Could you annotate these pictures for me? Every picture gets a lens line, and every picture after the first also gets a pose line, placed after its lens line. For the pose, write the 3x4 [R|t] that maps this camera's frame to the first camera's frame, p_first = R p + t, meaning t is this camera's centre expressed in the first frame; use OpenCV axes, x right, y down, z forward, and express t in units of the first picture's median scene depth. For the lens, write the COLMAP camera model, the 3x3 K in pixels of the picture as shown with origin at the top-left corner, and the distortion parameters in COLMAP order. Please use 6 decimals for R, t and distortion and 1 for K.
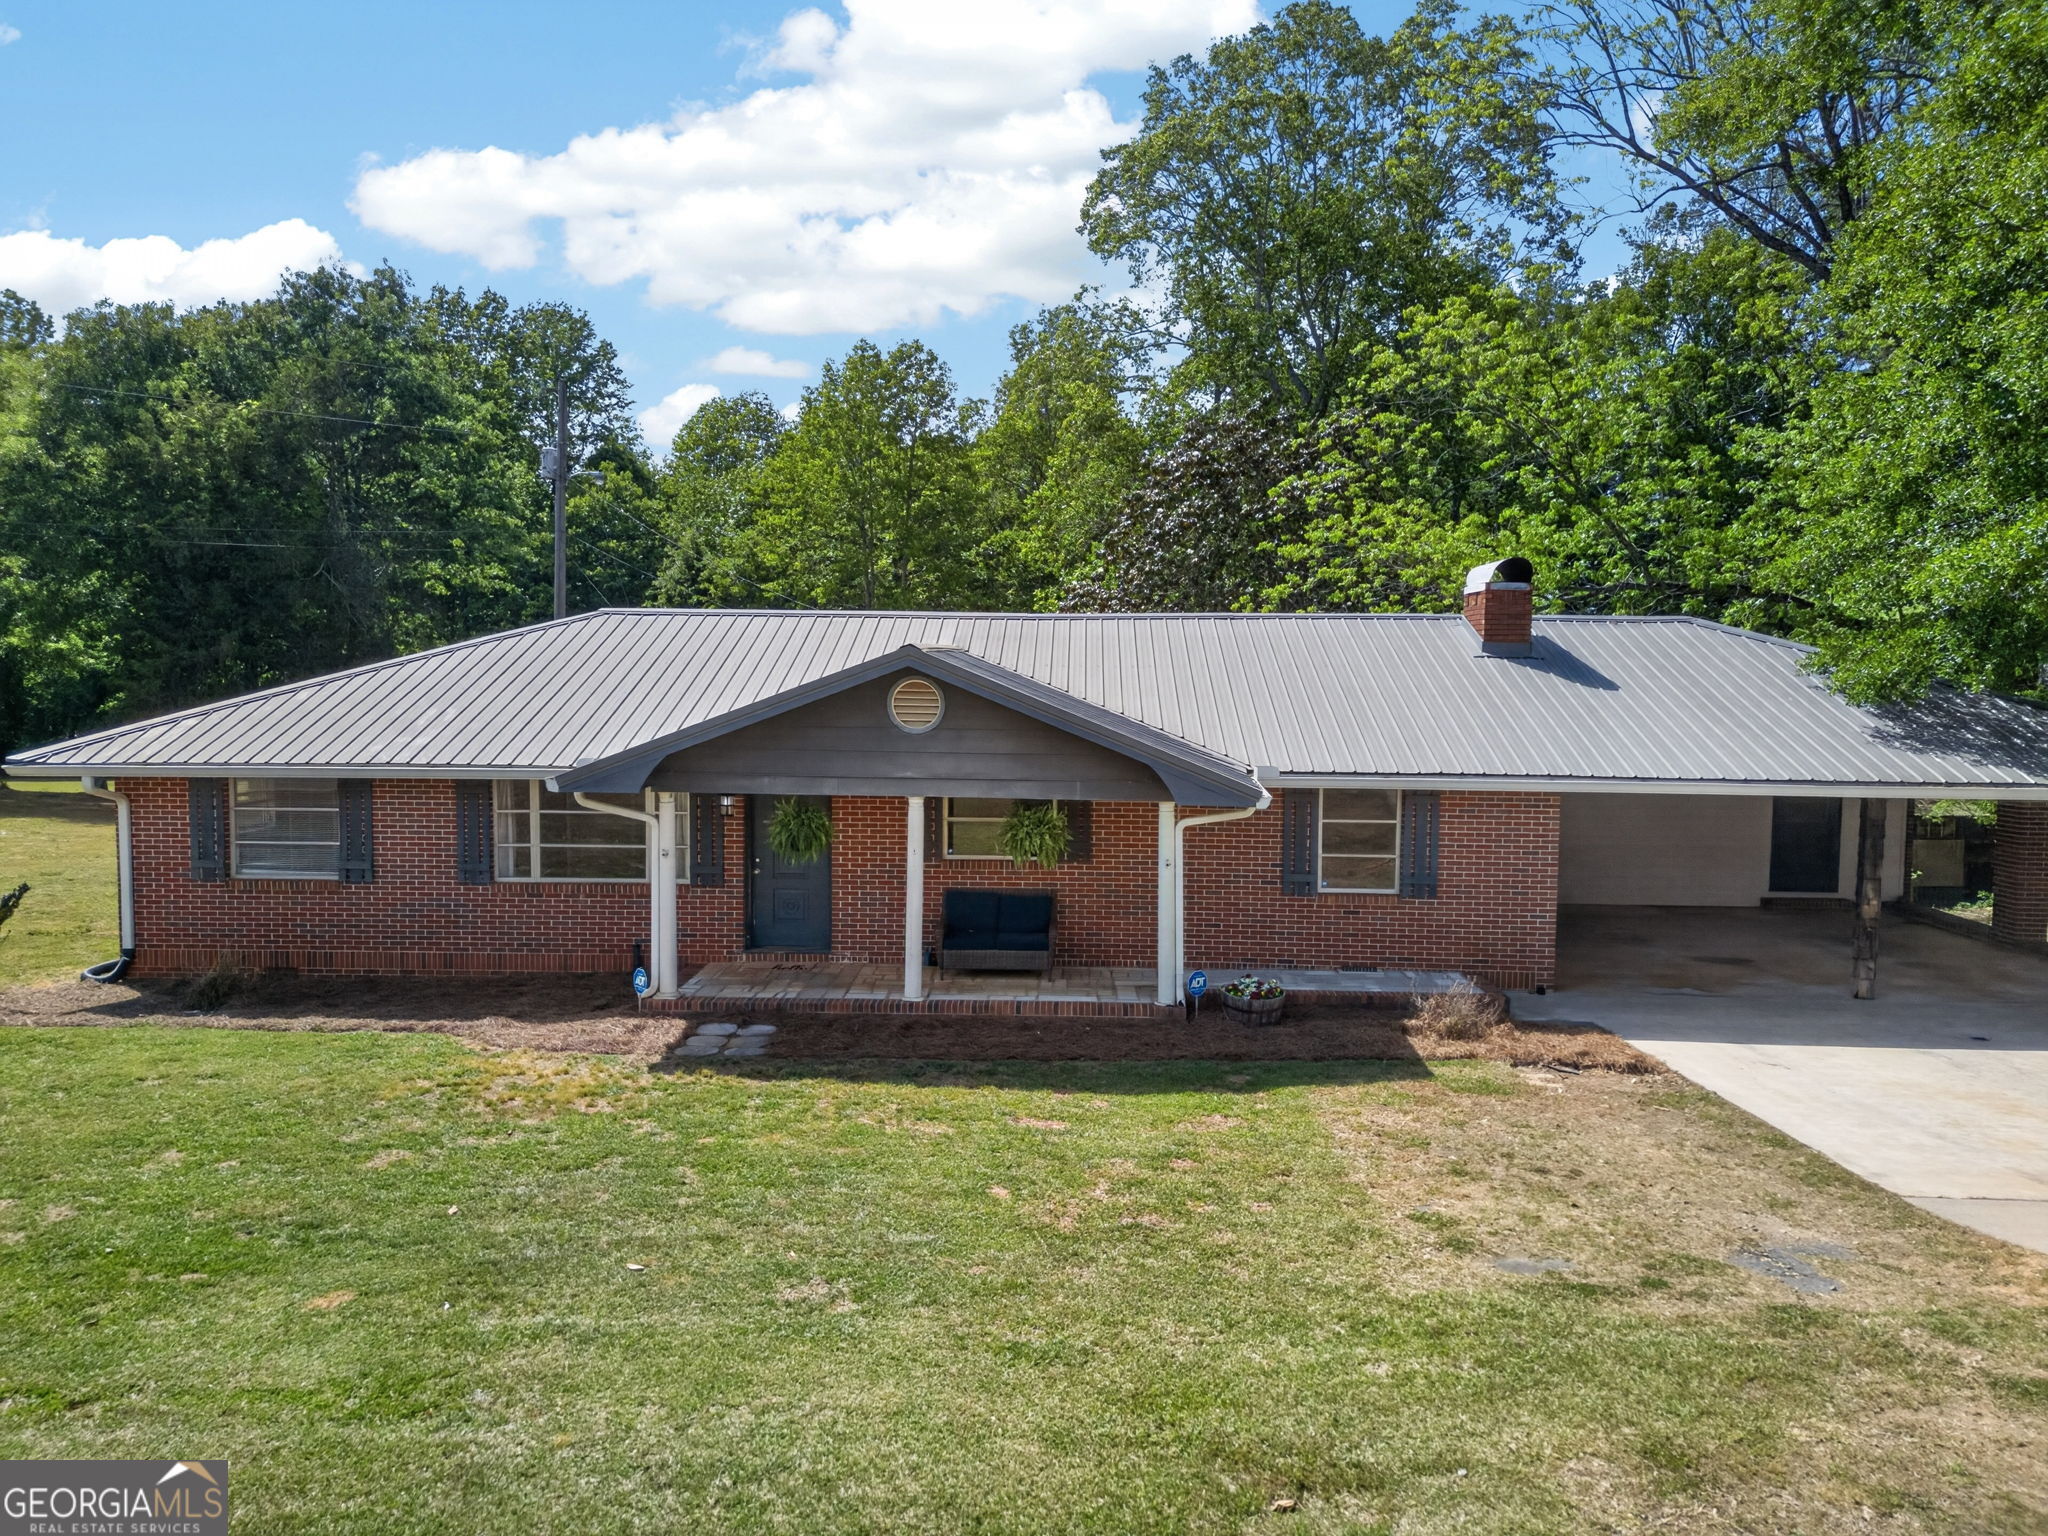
lens RADIAL K [[1438.7, 0, 1025.0], [0, 1438.7, 748.9], [0, 0, 1]] dist [0.051446, -0.036993]
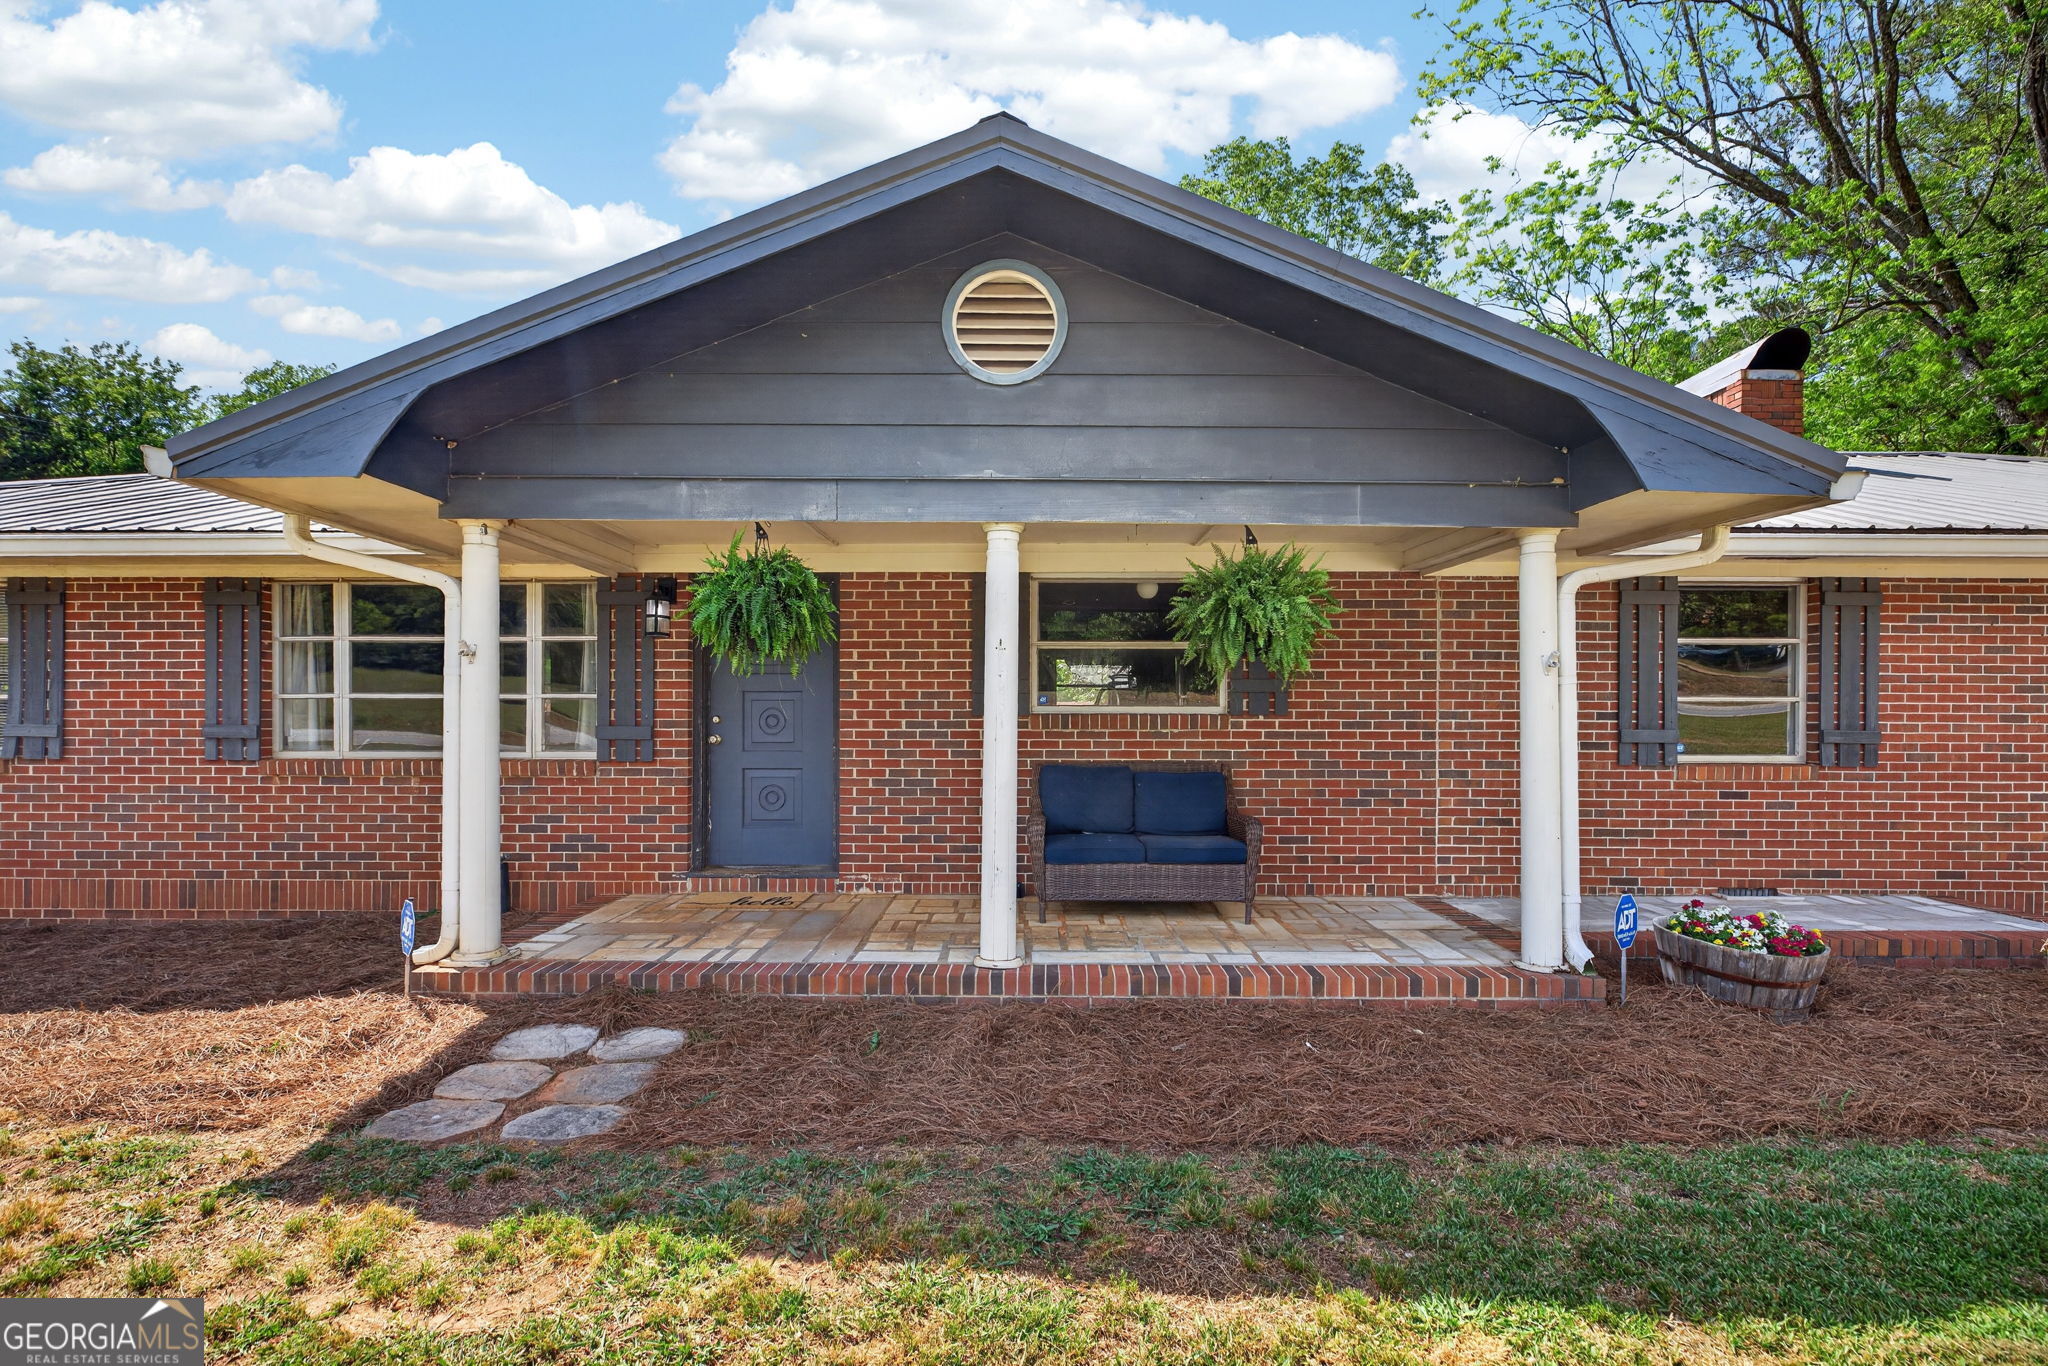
lens RADIAL K [[916.0, 0, 1033.6], [0, 916.0, 702.6], [0, 0, 1]] dist [-0.006001, -0.000385]
pose [[0.999699, -0.006116, 0.023759, -0.066149], [0.007977, 0.996838, -0.079063, 0.102620], [-0.023201, 0.079228, 0.996586, 0.632972]]
